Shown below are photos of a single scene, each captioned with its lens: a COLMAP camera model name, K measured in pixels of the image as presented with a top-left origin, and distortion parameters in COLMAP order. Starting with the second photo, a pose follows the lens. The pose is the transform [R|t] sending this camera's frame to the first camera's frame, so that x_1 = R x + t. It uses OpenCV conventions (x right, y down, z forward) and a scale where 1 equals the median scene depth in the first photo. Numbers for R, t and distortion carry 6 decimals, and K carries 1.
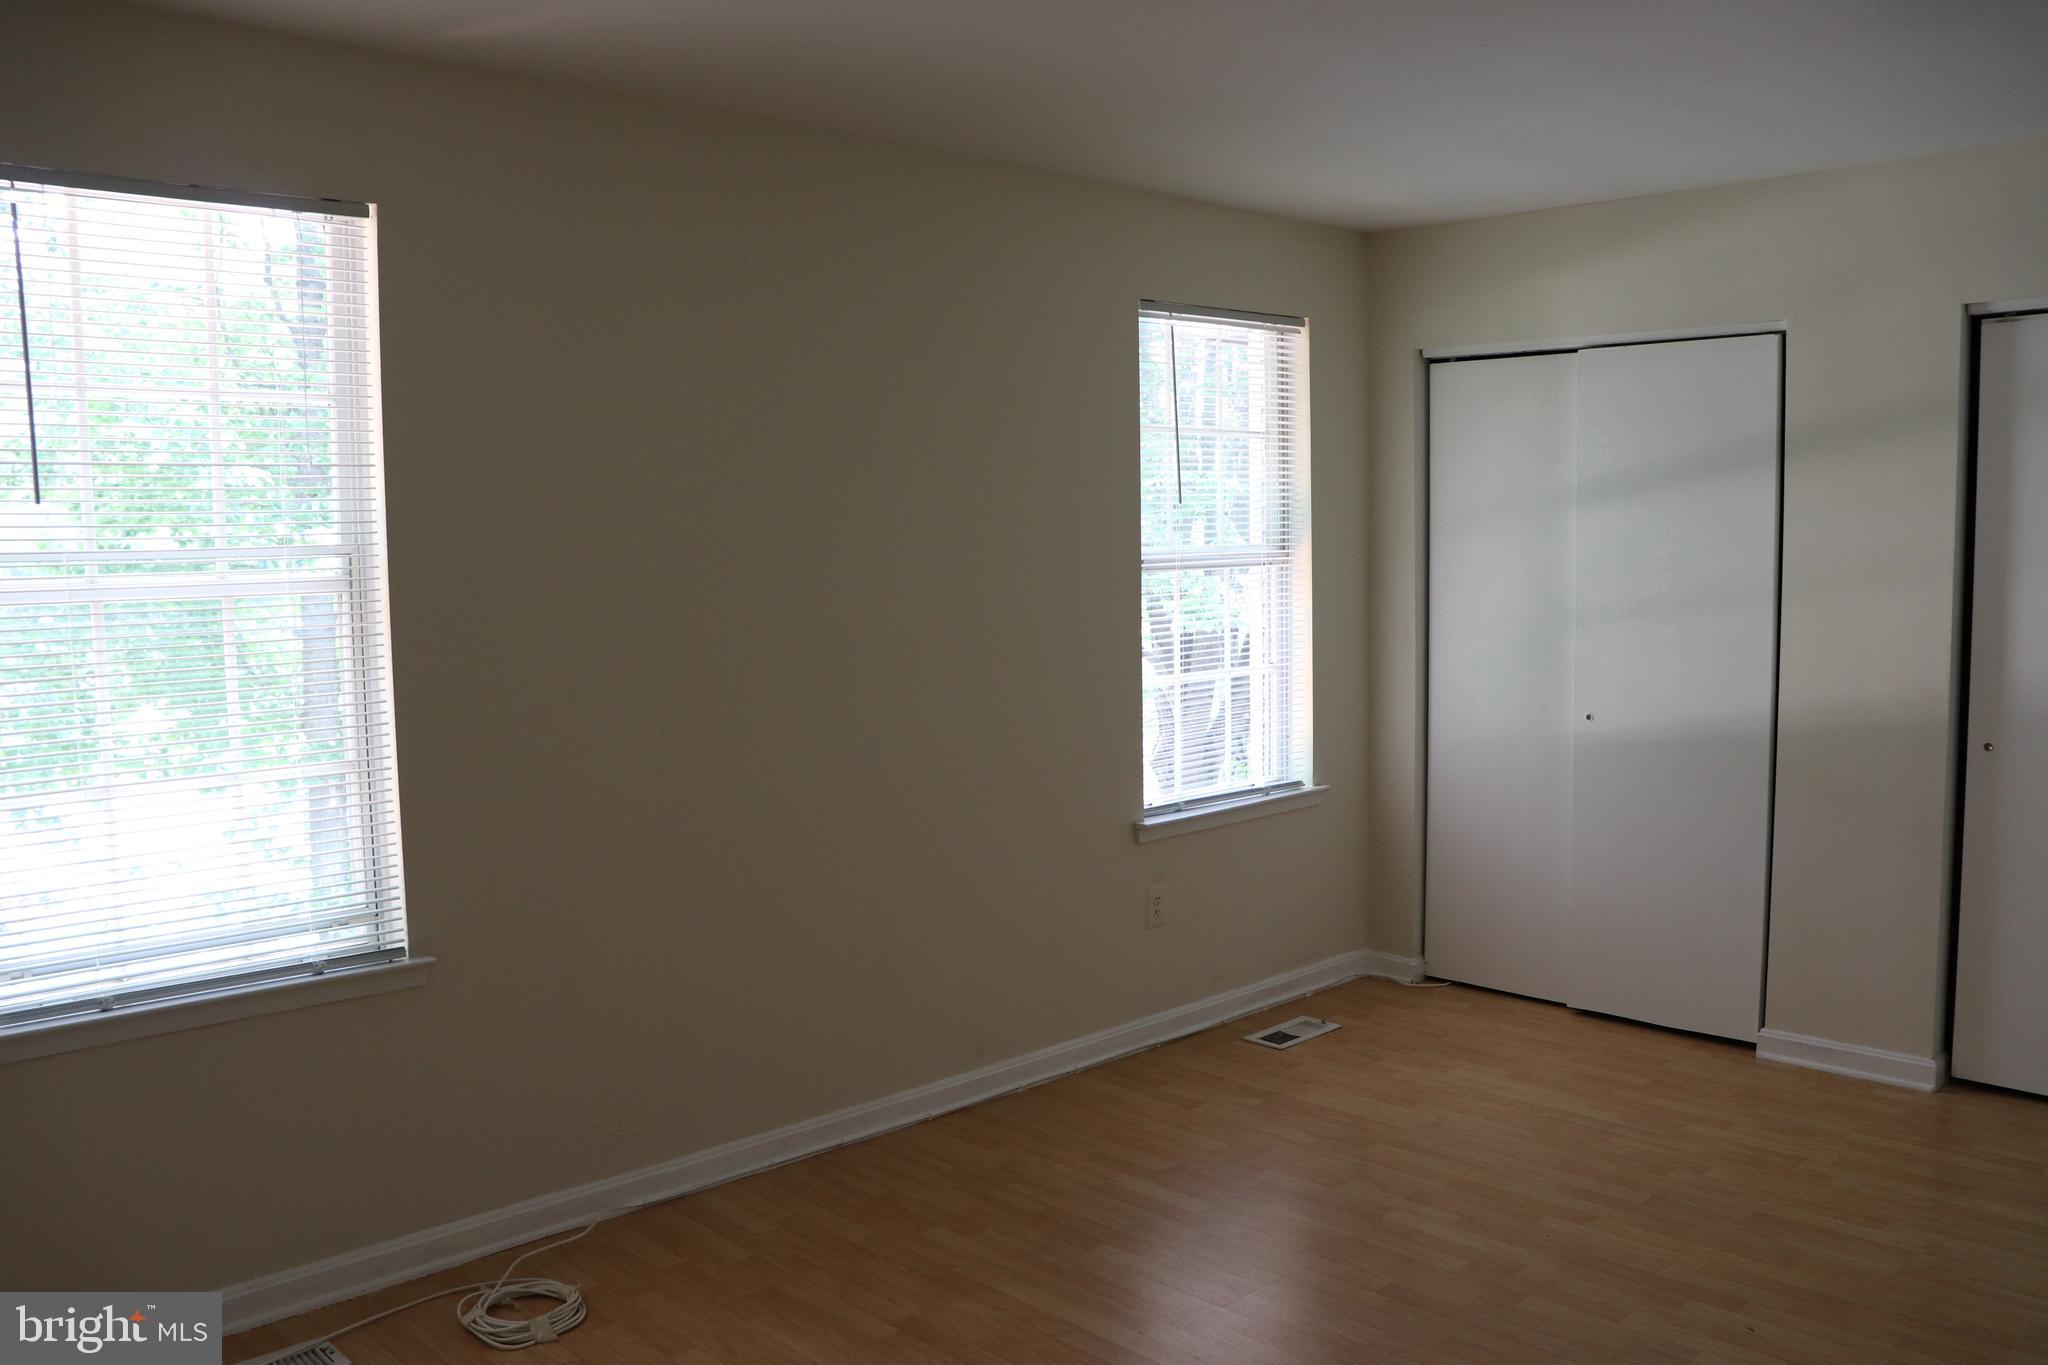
lens RADIAL K [[1724.6, 0, 996.1], [0, 1724.6, 680.9], [0, 0, 1]] dist [-0.124703, 0.107067]
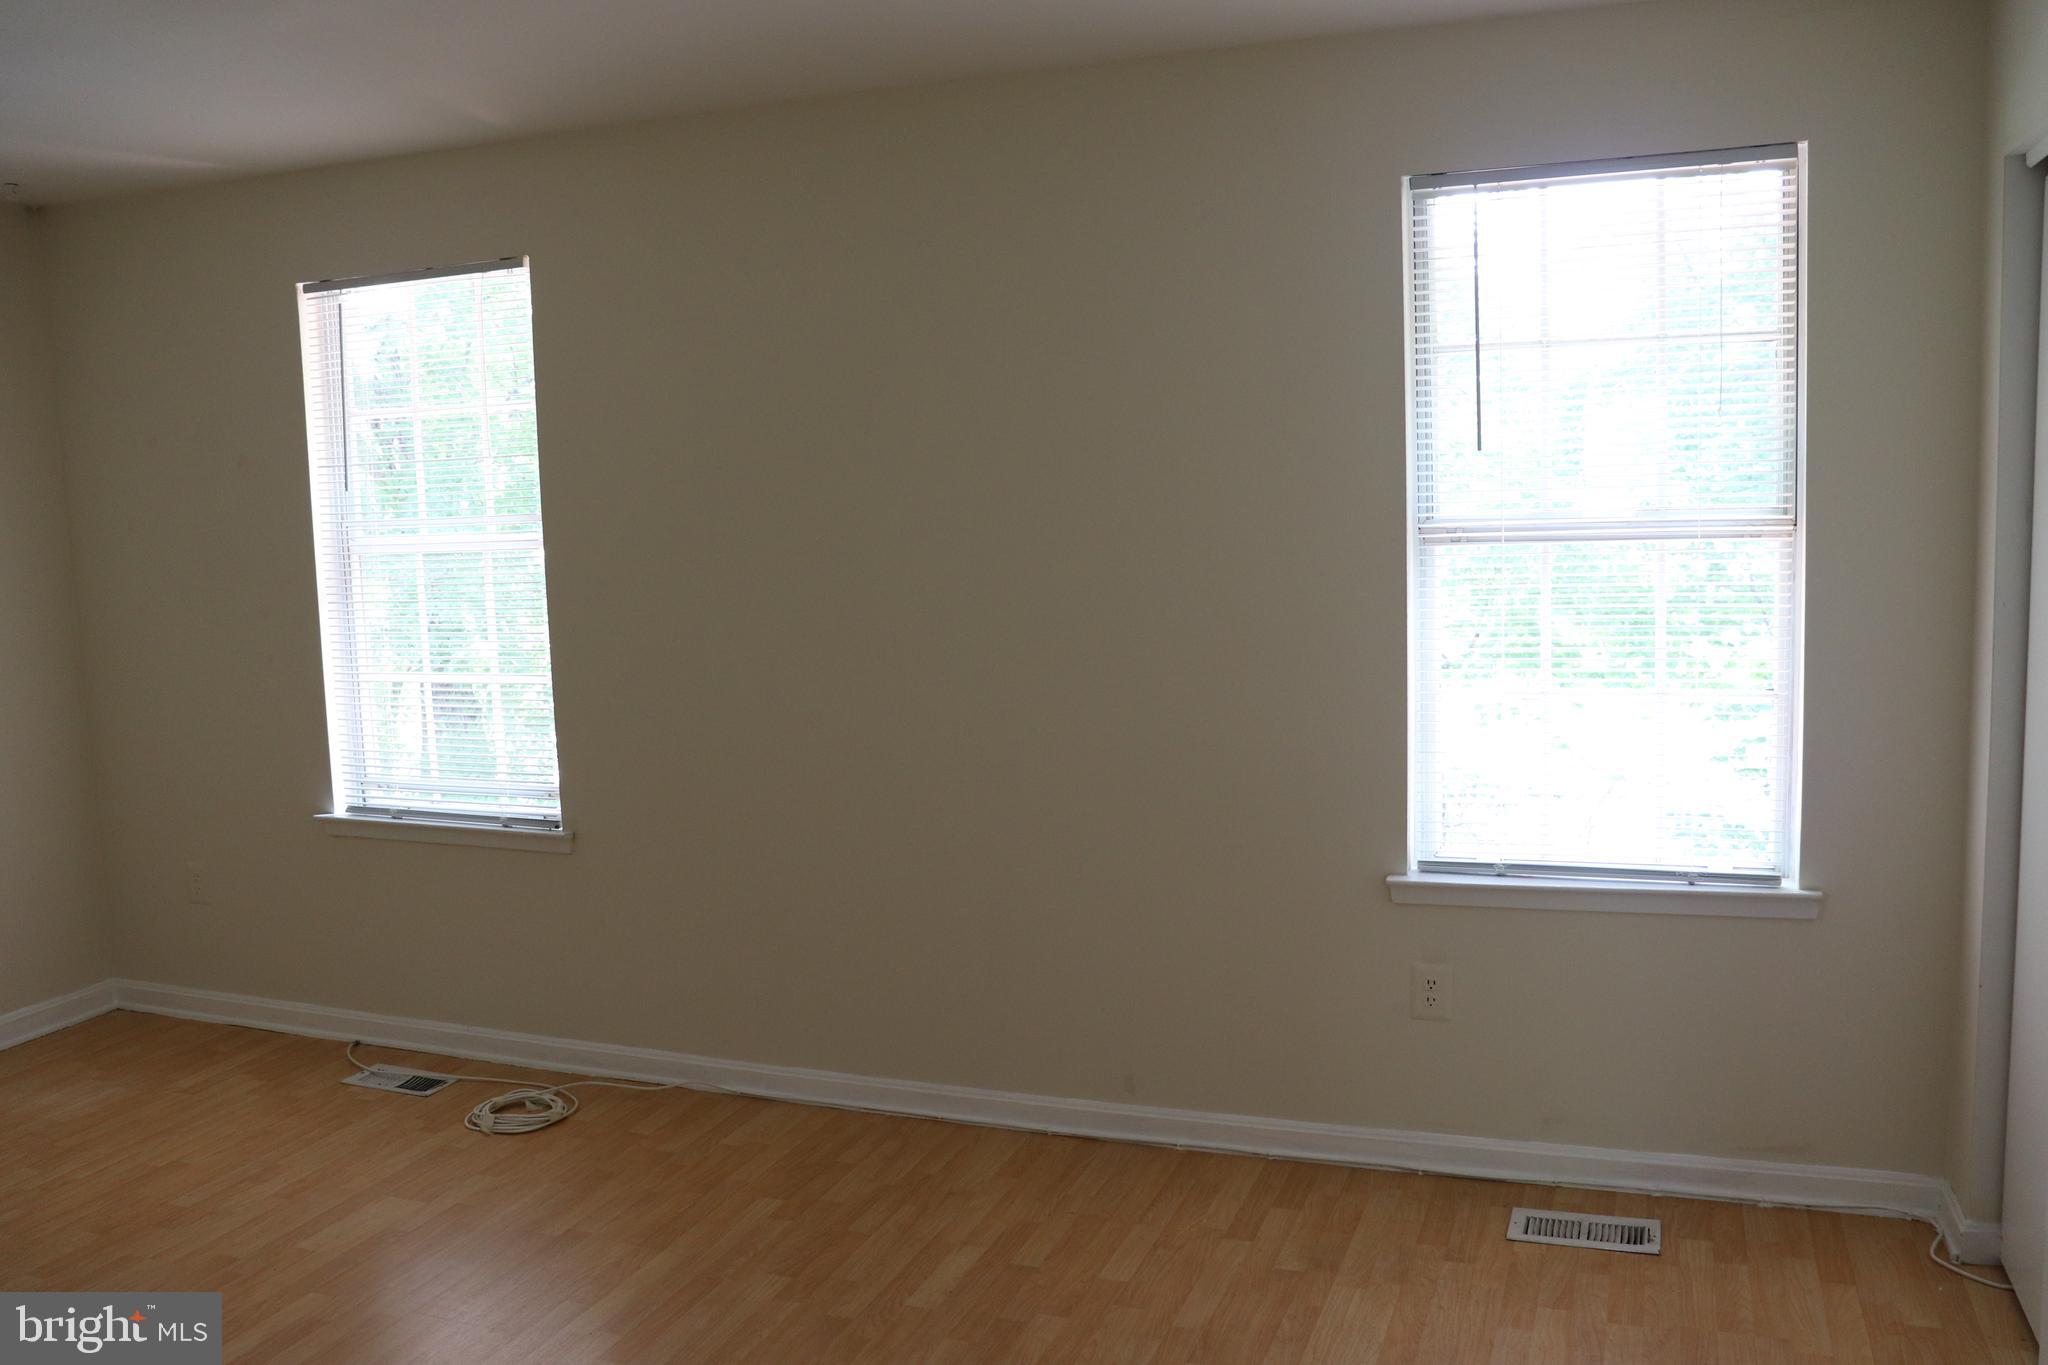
lens RADIAL K [[1615.0, 0, 1024.0], [0, 1615.0, 682.5], [0, 0, 1]] dist [-0.115942, 0.071832]
pose [[0.441379, 0.093587, -0.892427, 0.665254], [-0.060459, 0.995388, 0.074482, -0.046924], [0.895282, 0.021080, 0.445001, 0.566052]]
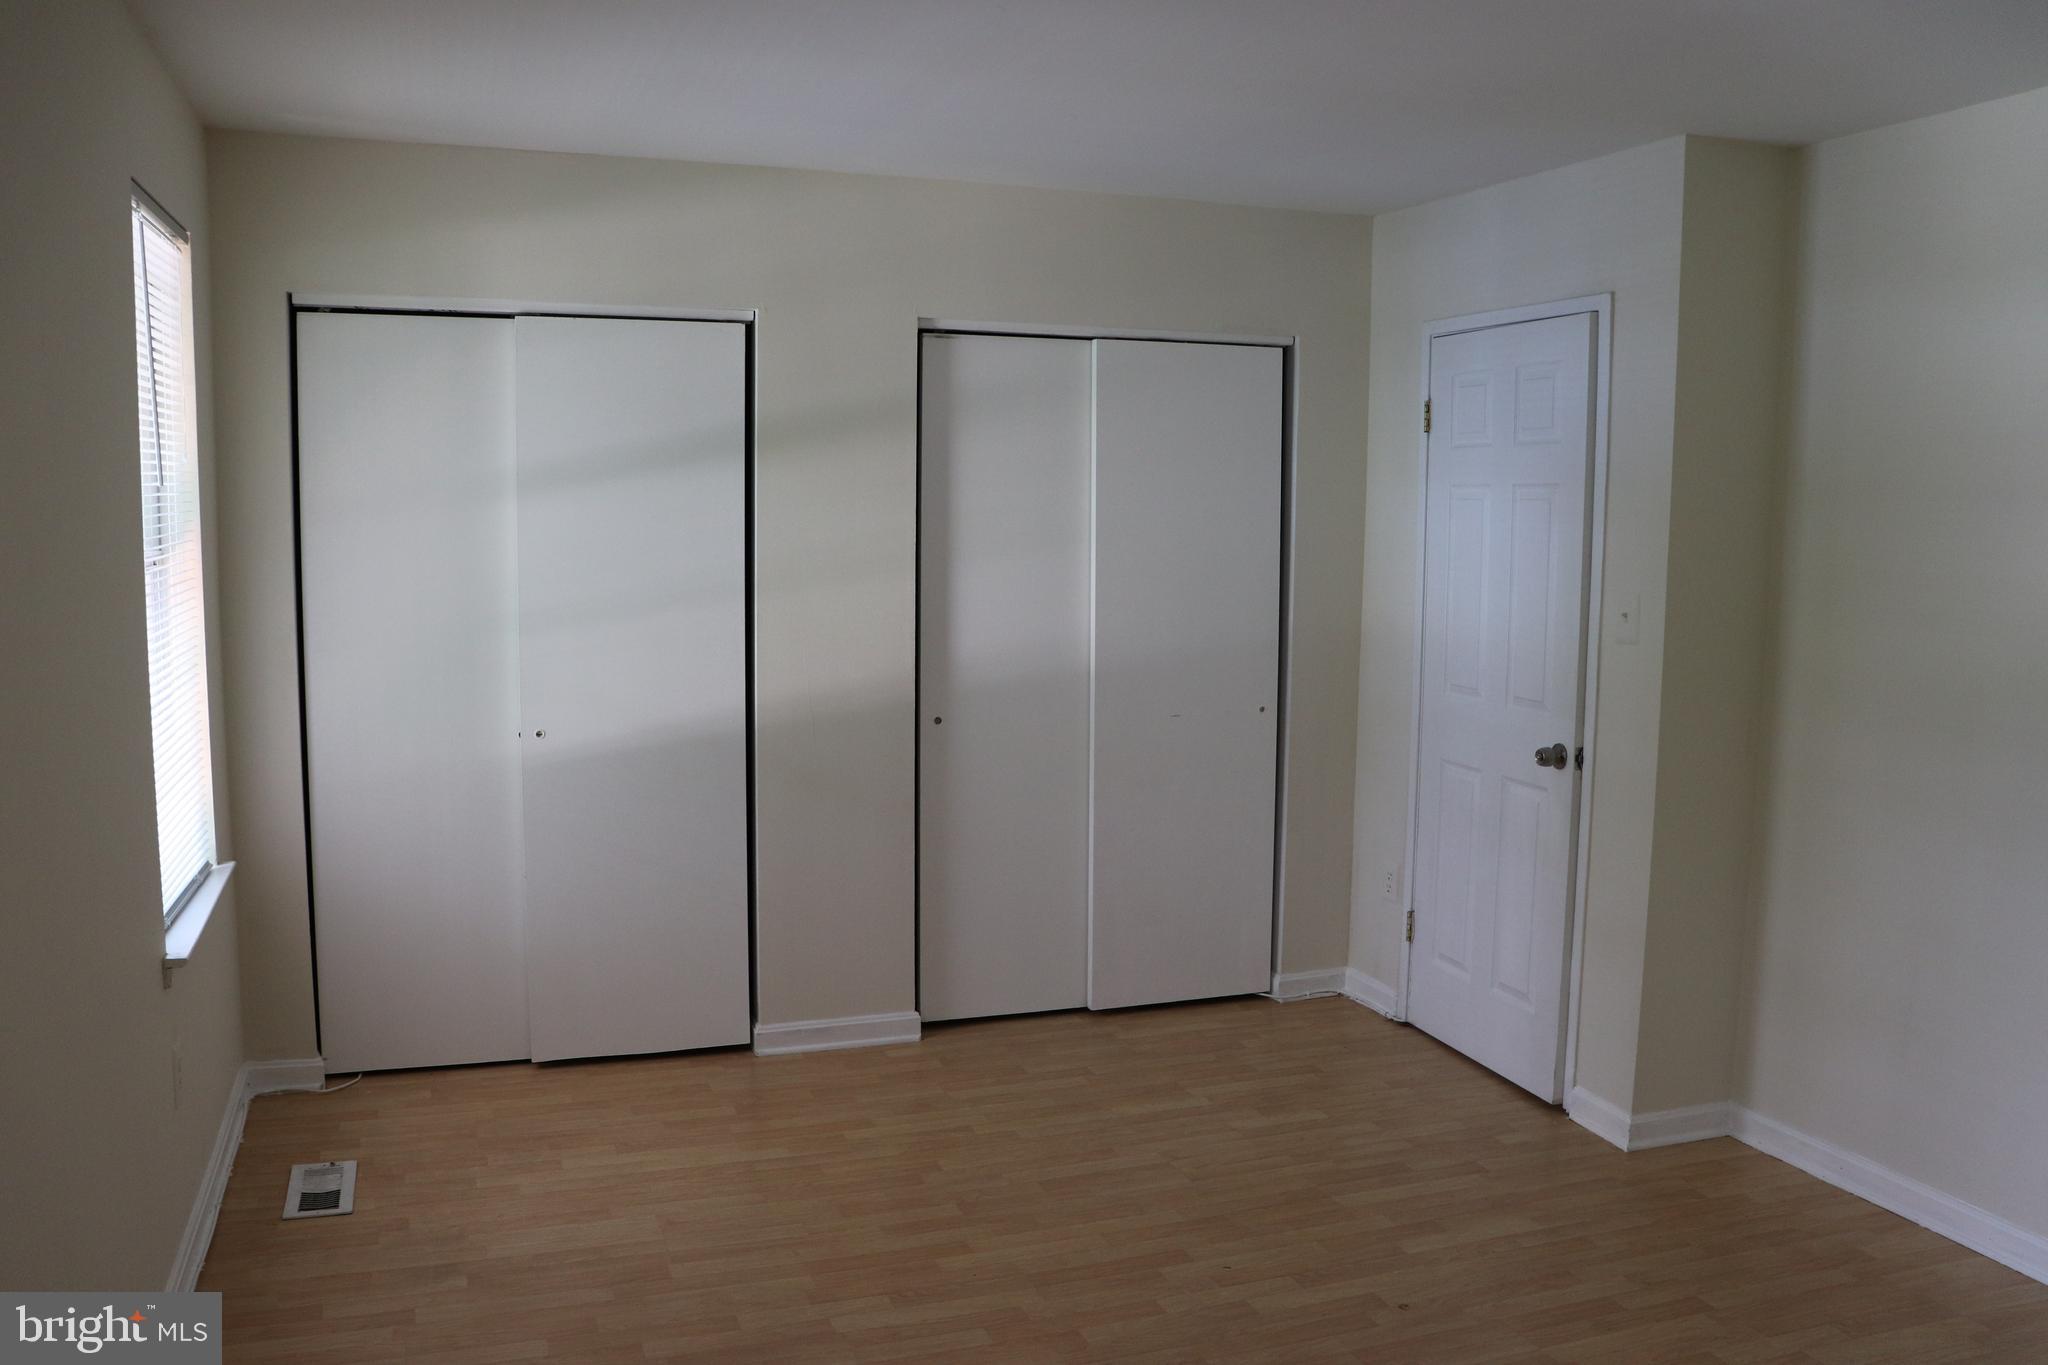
lens RADIAL K [[1724.6, 0, 996.1], [0, 1724.6, 680.9], [0, 0, 1]] dist [-0.124703, 0.107067]
pose [[0.414850, -0.073116, 0.906948, -0.391136], [0.066967, 0.996516, 0.049705, -0.037428], [-0.907422, 0.040115, 0.418301, 0.447897]]
